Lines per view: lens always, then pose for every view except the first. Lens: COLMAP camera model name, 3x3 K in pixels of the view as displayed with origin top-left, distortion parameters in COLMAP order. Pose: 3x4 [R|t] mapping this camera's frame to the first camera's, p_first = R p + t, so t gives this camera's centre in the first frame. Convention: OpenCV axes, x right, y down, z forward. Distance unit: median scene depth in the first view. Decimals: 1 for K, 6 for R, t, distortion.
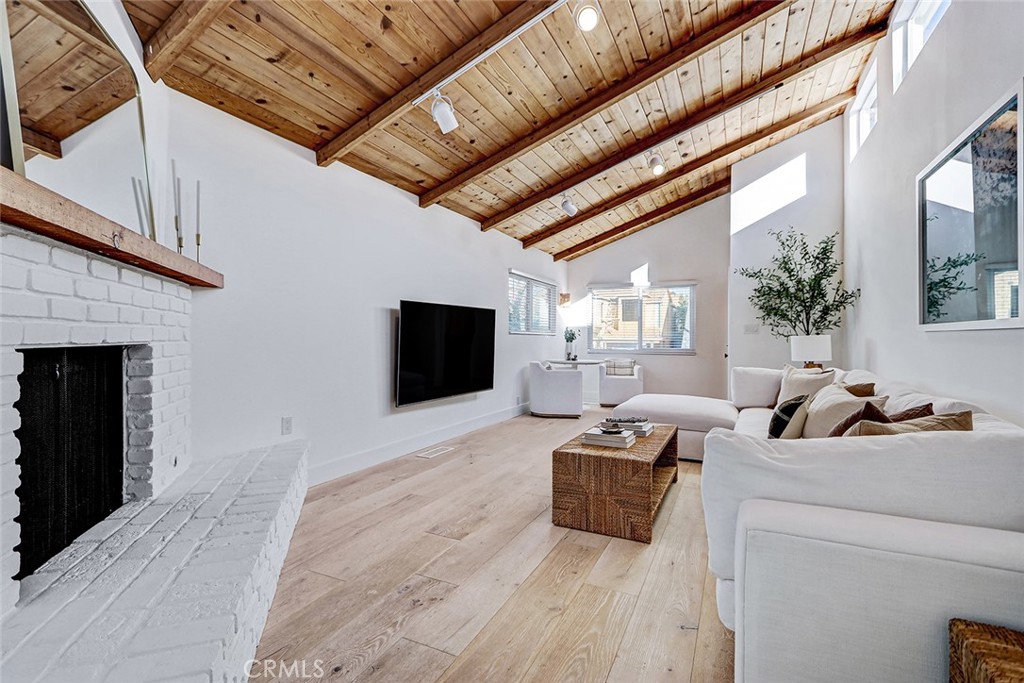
lens RADIAL K [[472.6, 0, 512.0], [0, 472.6, 339.5], [0, 0, 1]] dist [0.014722, -0.007182]
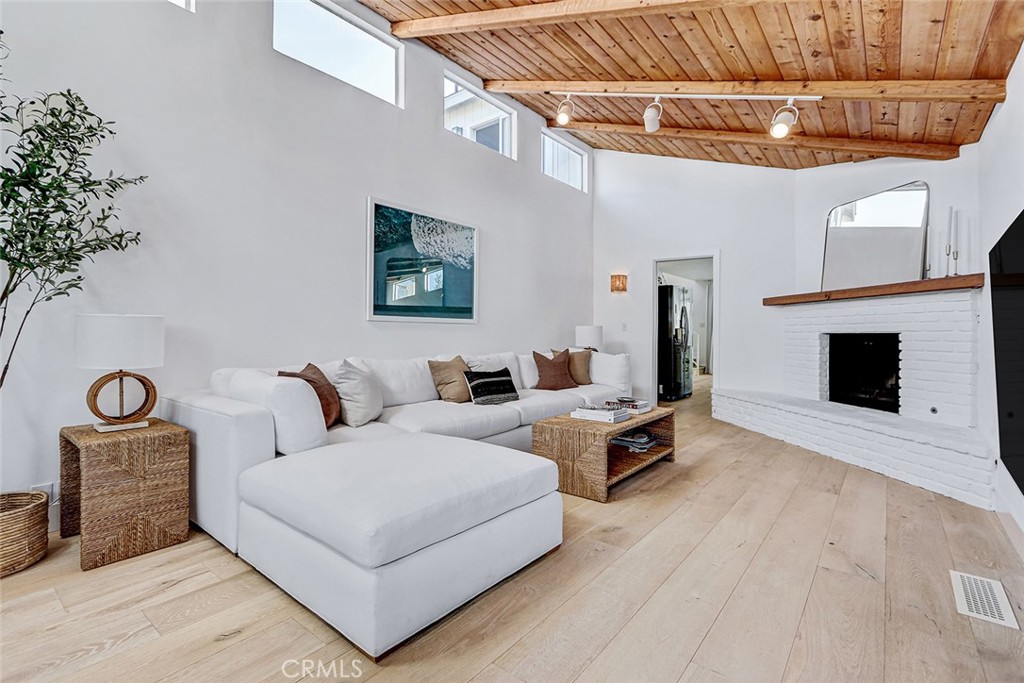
lens RADIAL K [[459.1, 0, 507.5], [0, 459.1, 330.9], [0, 0, 1]] dist [0.017273, 0.000224]
pose [[-0.969625, -0.006191, 0.244518, 0.127856], [-0.006078, 0.999981, 0.001217, 0.003486], [-0.244521, -0.000306, -0.969644, 1.332195]]
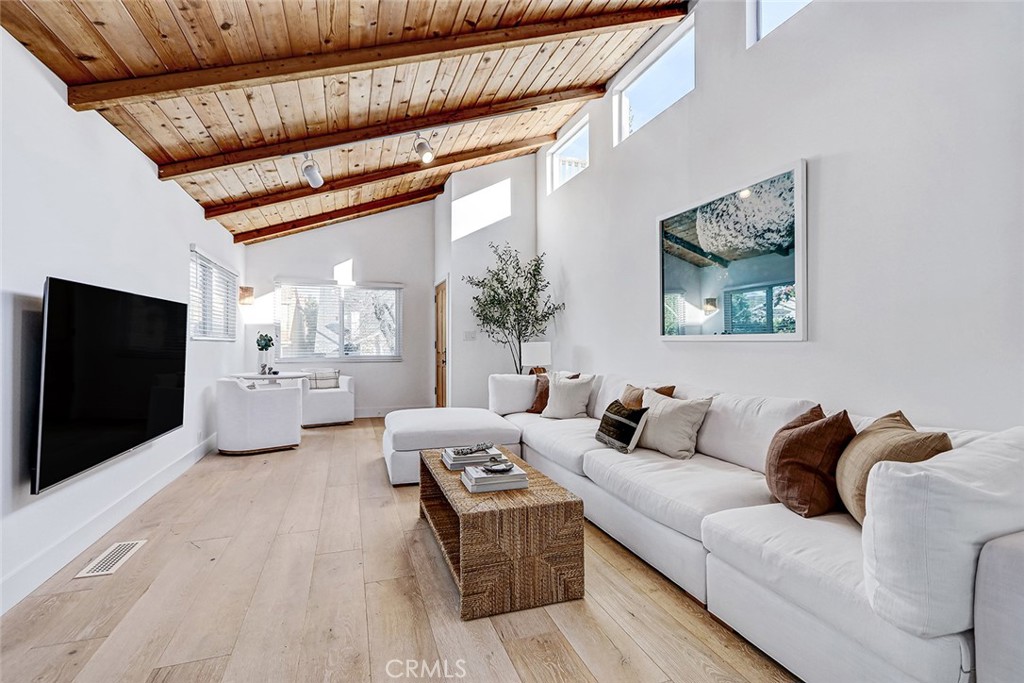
lens RADIAL K [[472.6, 0, 512.0], [0, 472.6, 339.5], [0, 0, 1]] dist [0.014722, -0.007182]
pose [[0.714583, -0.001468, 0.699549, -0.192228], [0.005259, 0.999981, -0.003274, -0.011679], [-0.699530, 0.006018, 0.714578, 0.243811]]
